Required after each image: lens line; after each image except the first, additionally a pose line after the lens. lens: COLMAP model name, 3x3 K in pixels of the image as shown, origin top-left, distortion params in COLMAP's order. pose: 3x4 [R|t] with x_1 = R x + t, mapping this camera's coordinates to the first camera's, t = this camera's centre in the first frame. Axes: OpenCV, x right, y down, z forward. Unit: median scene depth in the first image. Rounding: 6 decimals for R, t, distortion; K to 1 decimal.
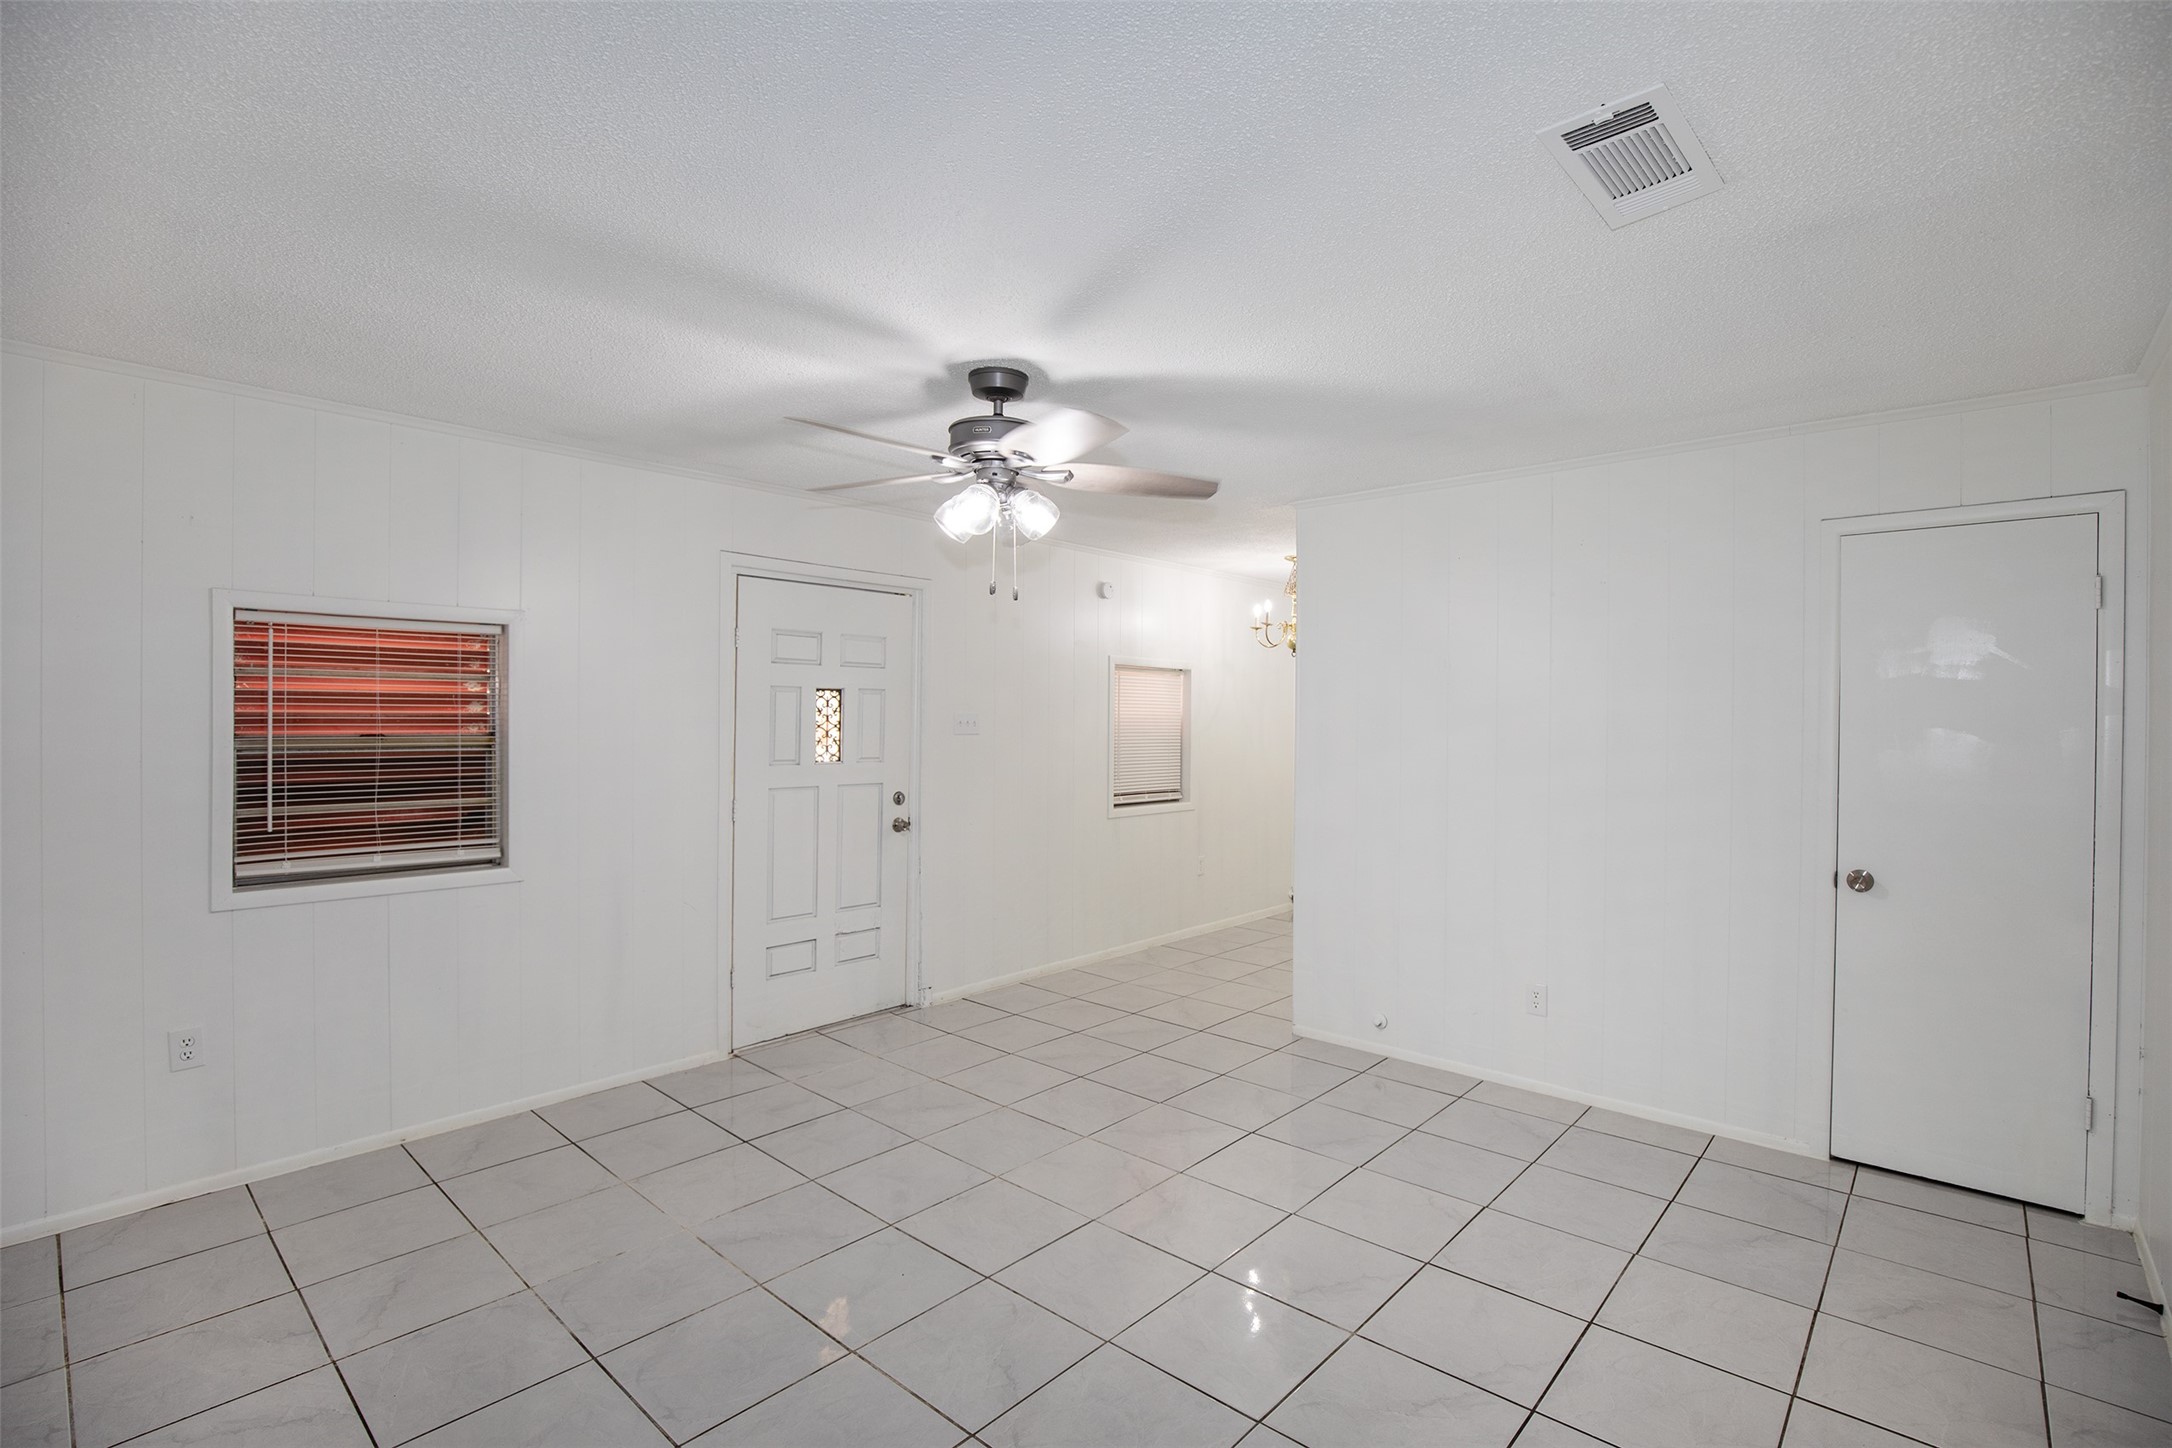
lens RADIAL K [[992.0, 0, 1106.2], [0, 992.0, 725.5], [0, 0, 1]] dist [-0.023989, 0.001230]
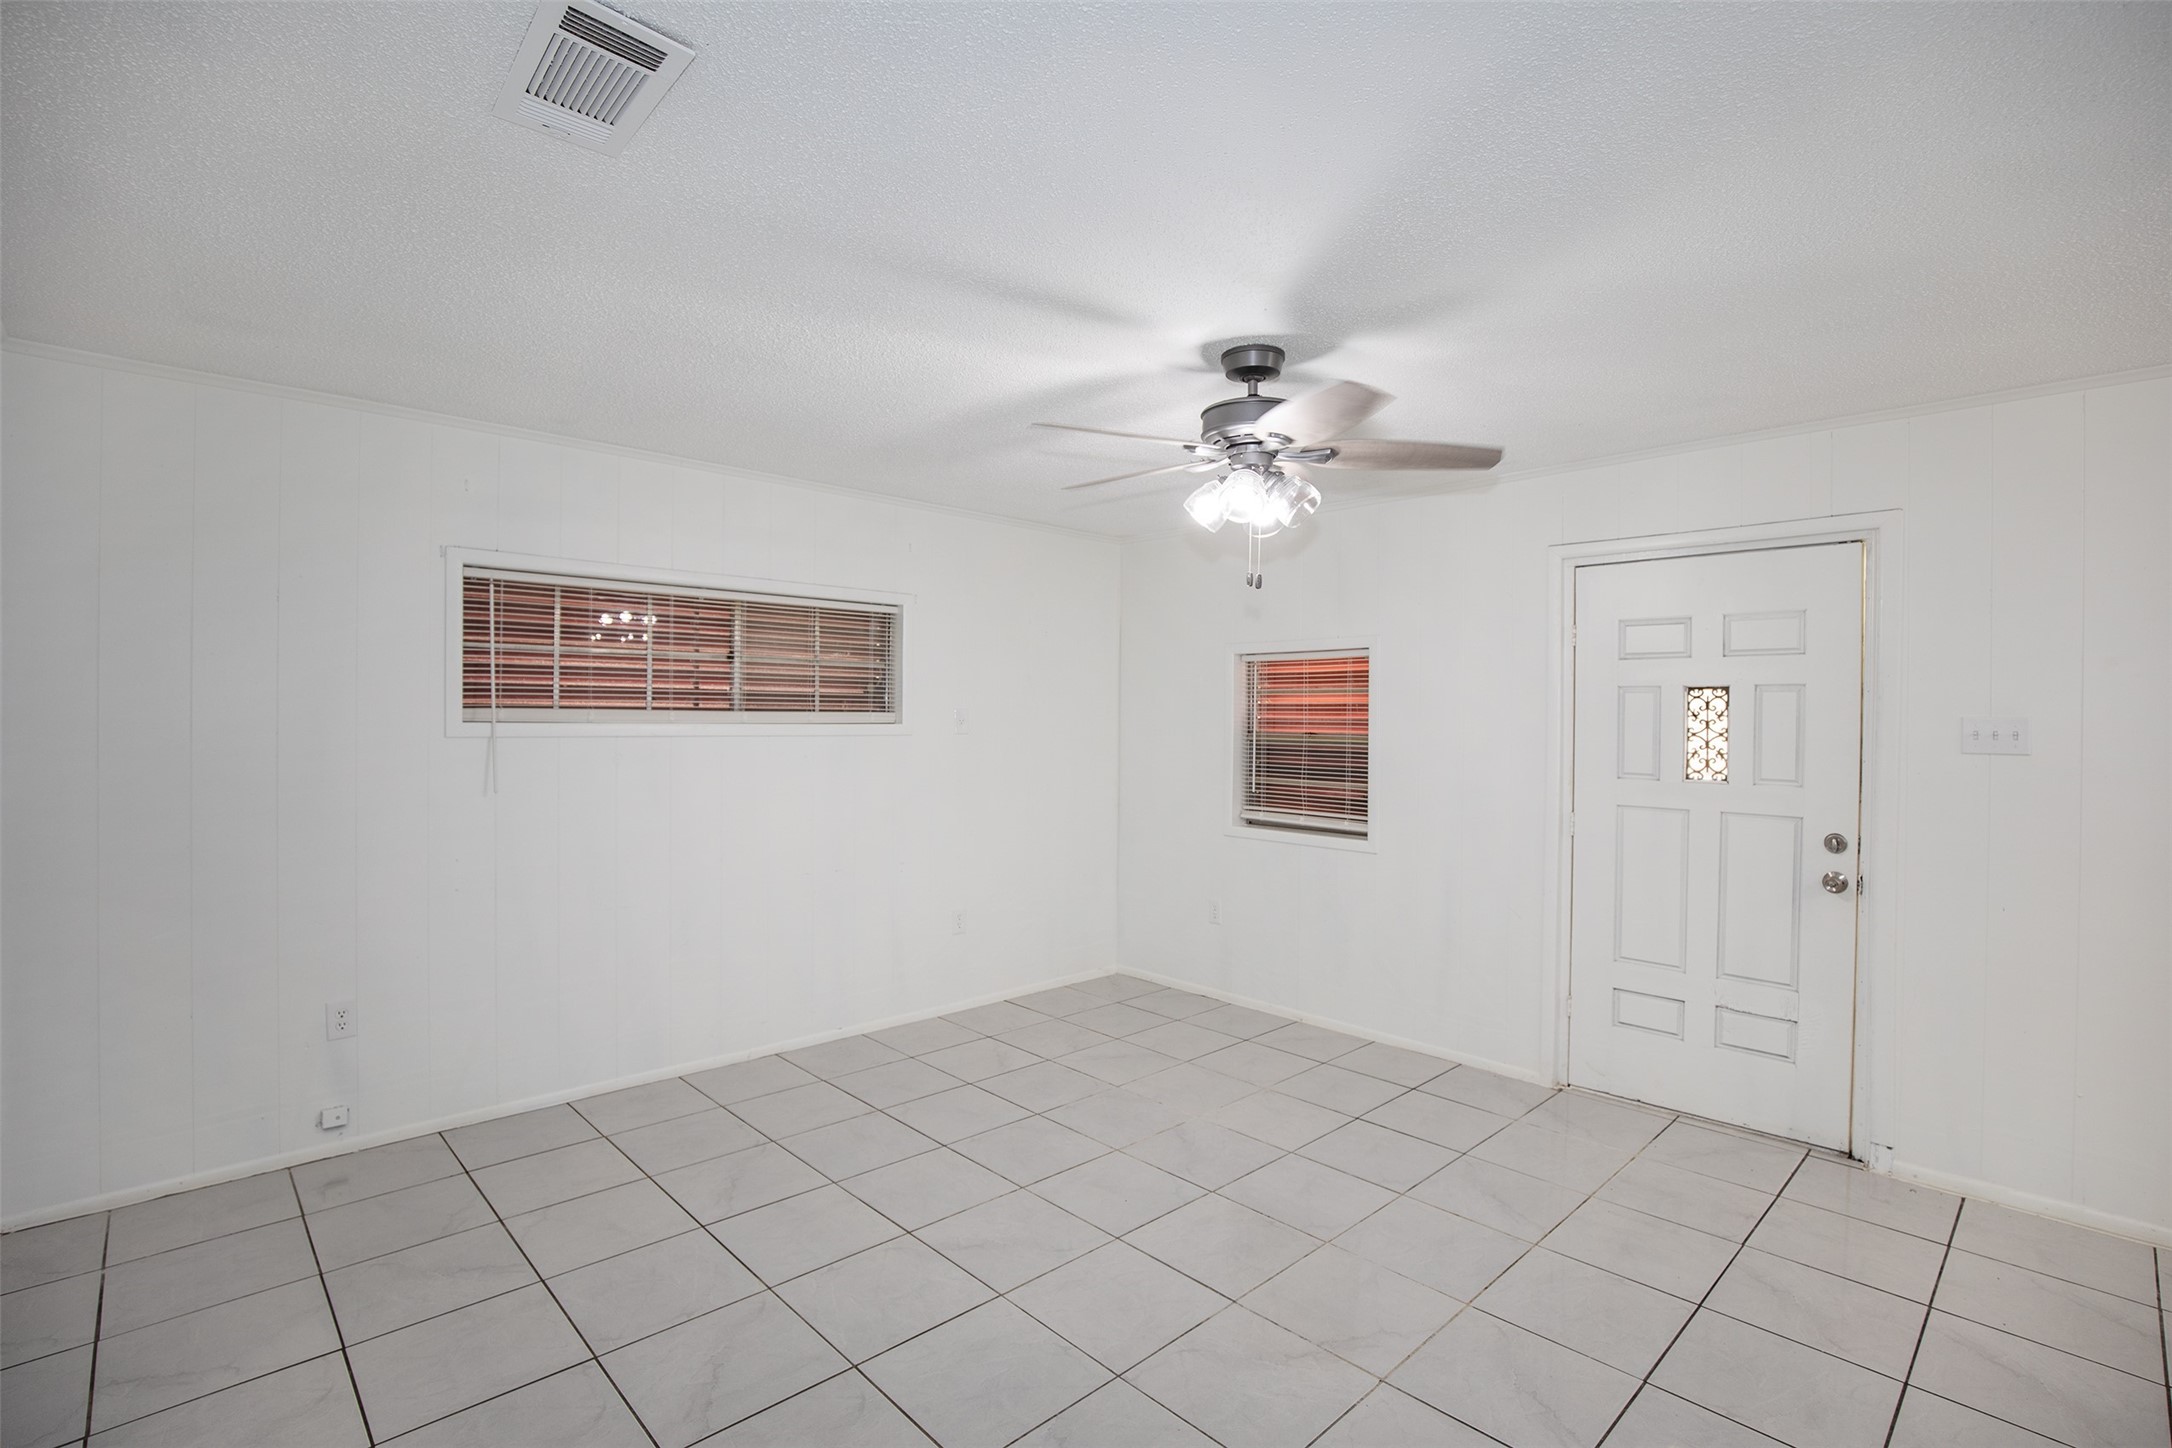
lens RADIAL K [[992.0, 0, 1105.8], [0, 992.0, 729.8], [0, 0, 1]] dist [-0.023989, 0.001230]
pose [[-0.065927, 0.005526, -0.997809, 0.540868], [-0.017003, 0.999833, 0.006660, -0.000146], [0.997680, 0.017405, -0.065822, 0.598486]]
